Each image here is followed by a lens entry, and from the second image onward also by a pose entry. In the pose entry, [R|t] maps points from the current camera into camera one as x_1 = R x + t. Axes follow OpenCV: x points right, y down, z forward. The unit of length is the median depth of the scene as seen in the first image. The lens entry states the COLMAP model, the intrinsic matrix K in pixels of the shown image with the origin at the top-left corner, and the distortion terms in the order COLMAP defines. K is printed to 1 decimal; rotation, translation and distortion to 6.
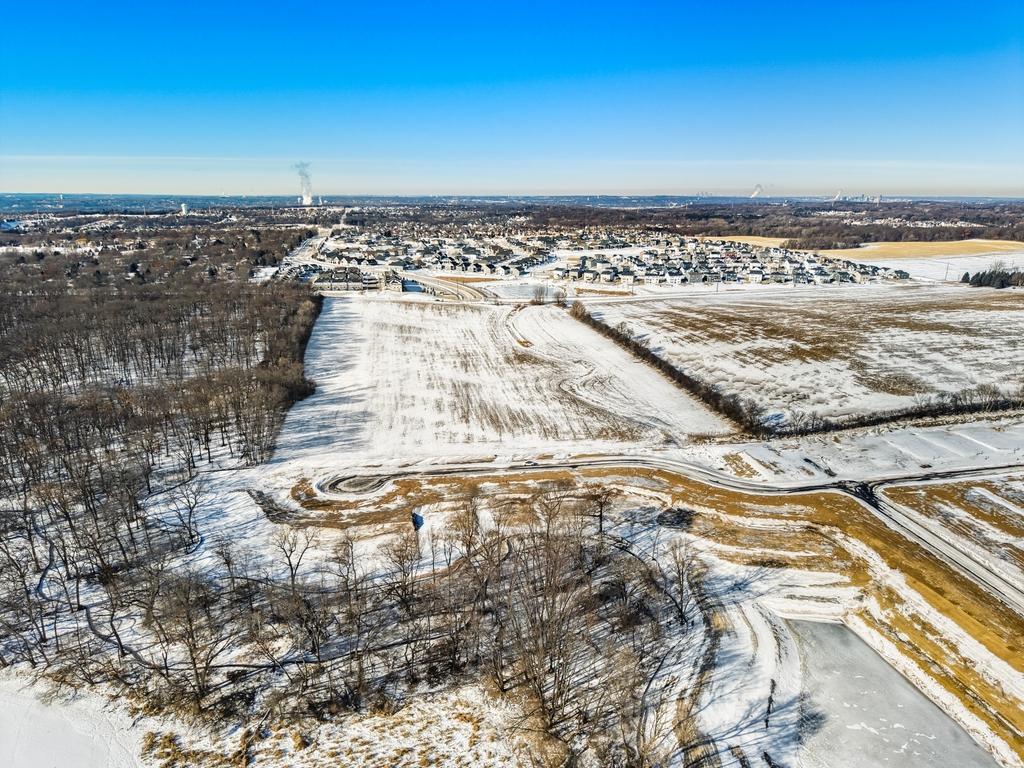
lens RADIAL K [[682.9, 0, 510.8], [0, 682.9, 386.5], [0, 0, 1]] dist [0.027824, -0.028314]
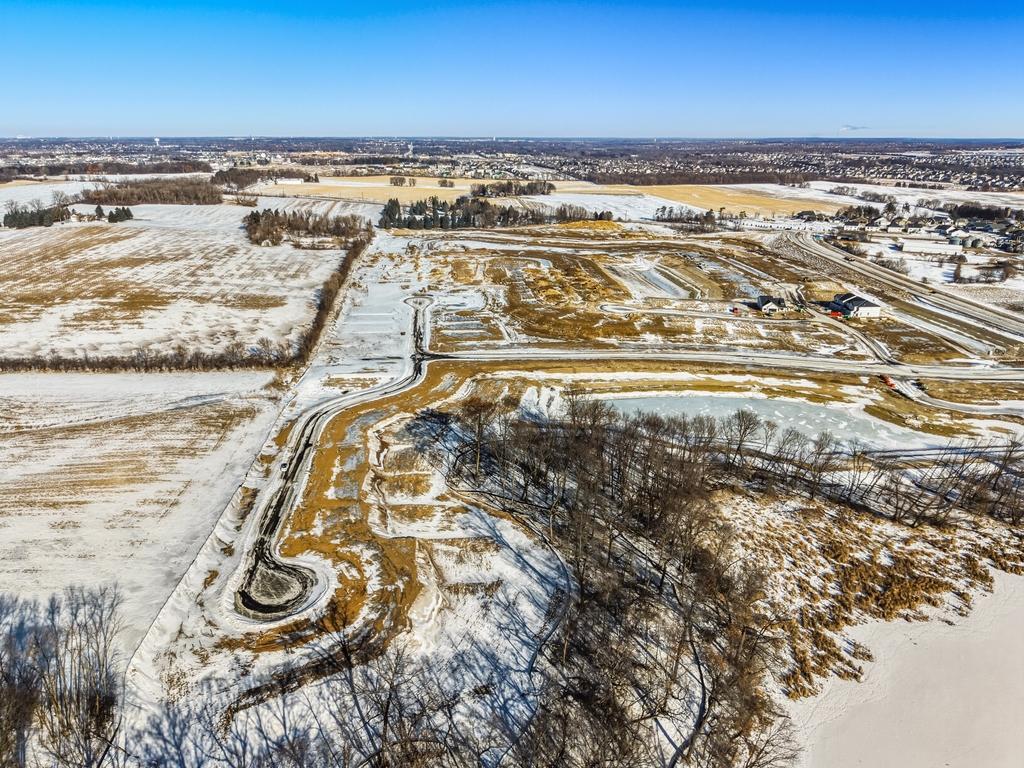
lens RADIAL K [[682.3, 0, 510.2], [0, 682.3, 385.2], [0, 0, 1]] dist [0.048763, -0.067033]
pose [[0.070801, -0.345429, 0.935770, -0.804349], [0.271325, 0.909422, 0.315174, -0.187933], [-0.959880, 0.231583, 0.158112, 0.689075]]
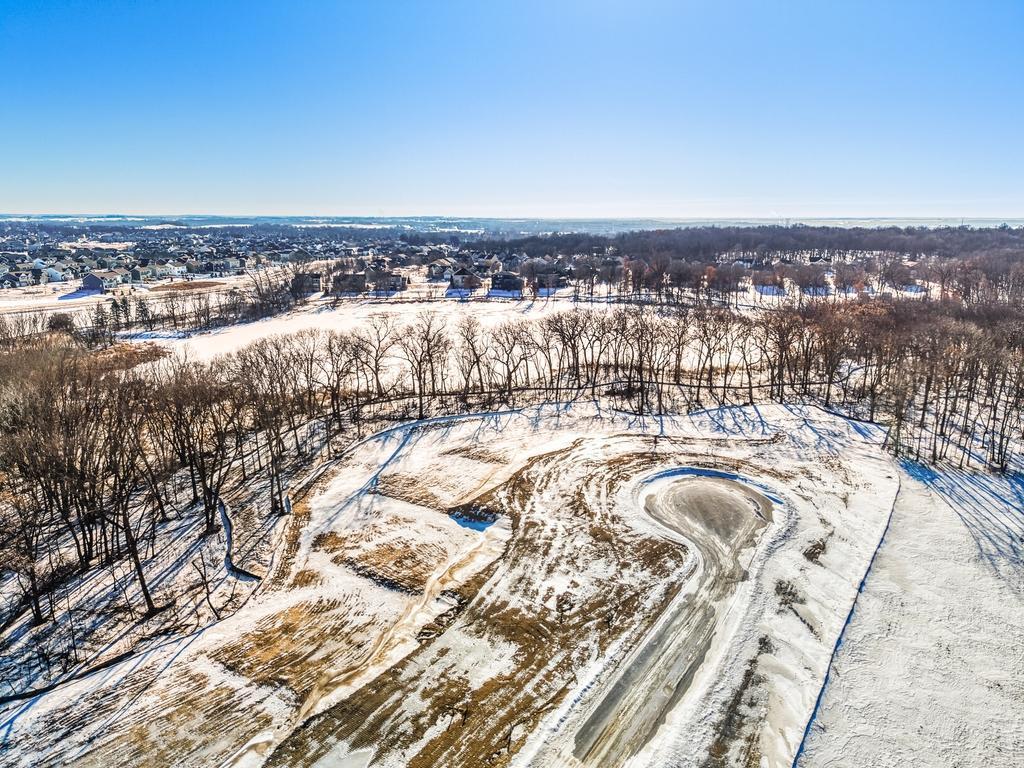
lens RADIAL K [[680.2, 0, 512.0], [0, 680.2, 384.0], [0, 0, 1]] dist [0.058511, -0.058957]
pose [[-0.697509, 0.164852, -0.697356, 0.148498], [-0.200694, 0.889288, 0.410962, -0.078657], [0.687898, 0.426604, -0.587201, 1.214219]]
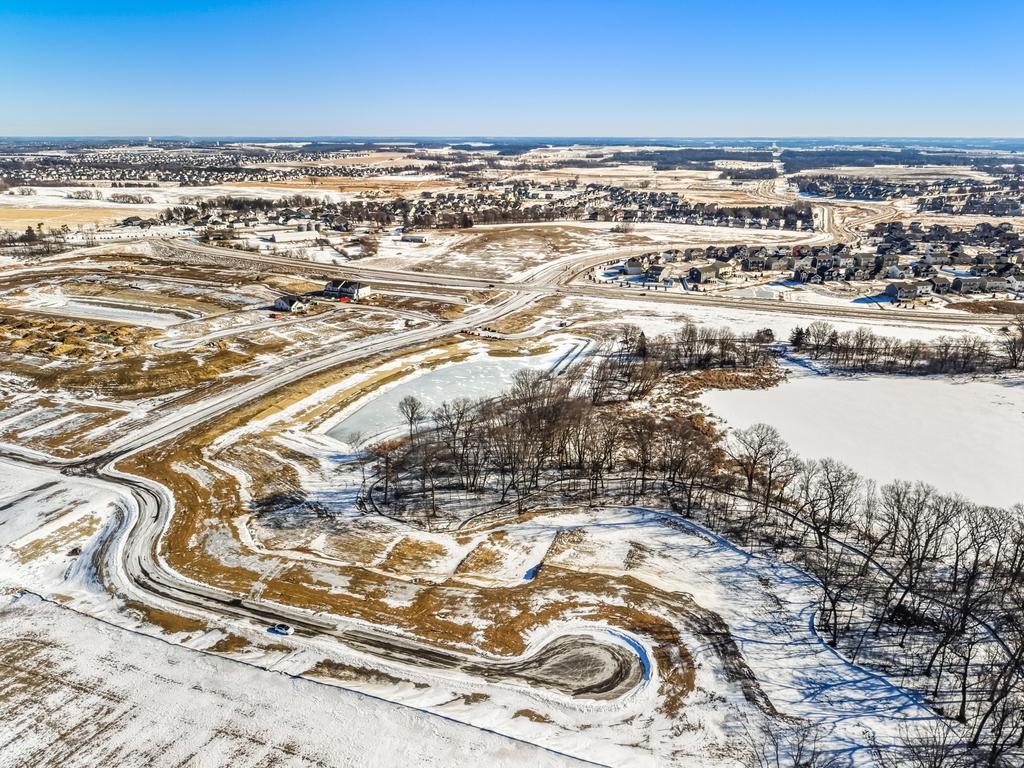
lens RADIAL K [[686.6, 0, 510.9], [0, 686.6, 389.5], [0, 0, 1]] dist [0.032538, -0.035867]
pose [[-0.863451, -0.180810, 0.470915, -0.432655], [0.131348, 0.820759, 0.555970, -0.401301], [-0.487032, 0.541907, -0.684936, 1.393837]]
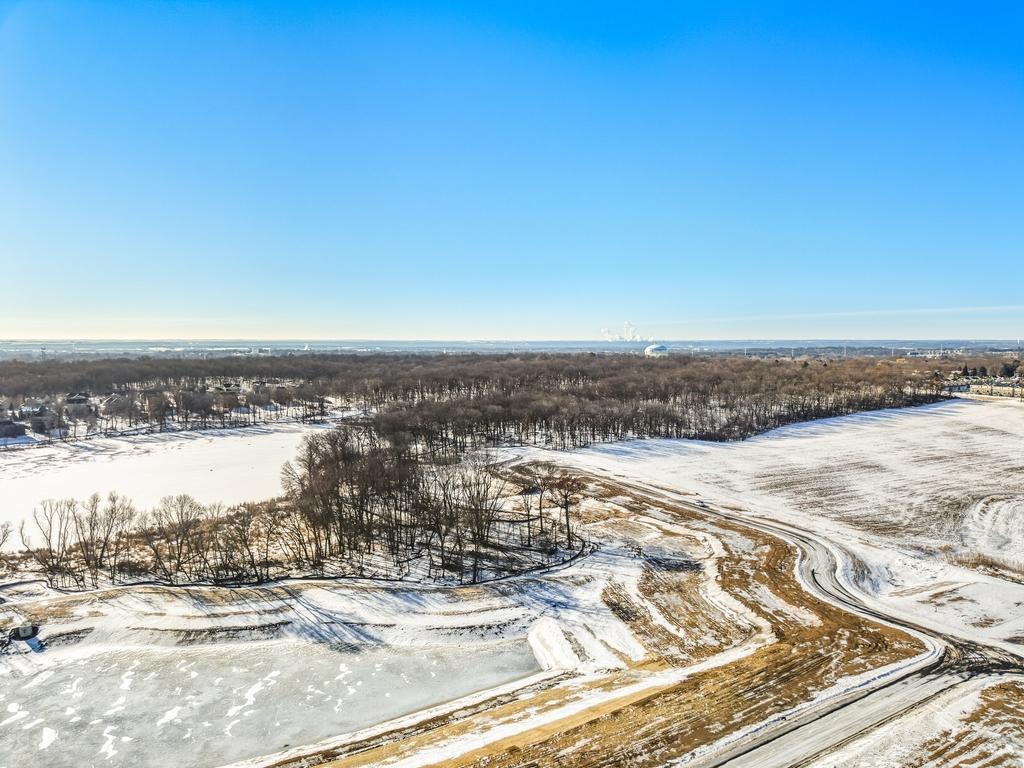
lens RADIAL K [[682.9, 0, 510.8], [0, 682.9, 386.5], [0, 0, 1]] dist [0.027824, -0.028314]
pose [[0.343925, 0.061510, -0.936980, 0.899191], [-0.254719, 0.966548, -0.030045, 0.065003], [0.903789, 0.248999, 0.348088, 0.501717]]
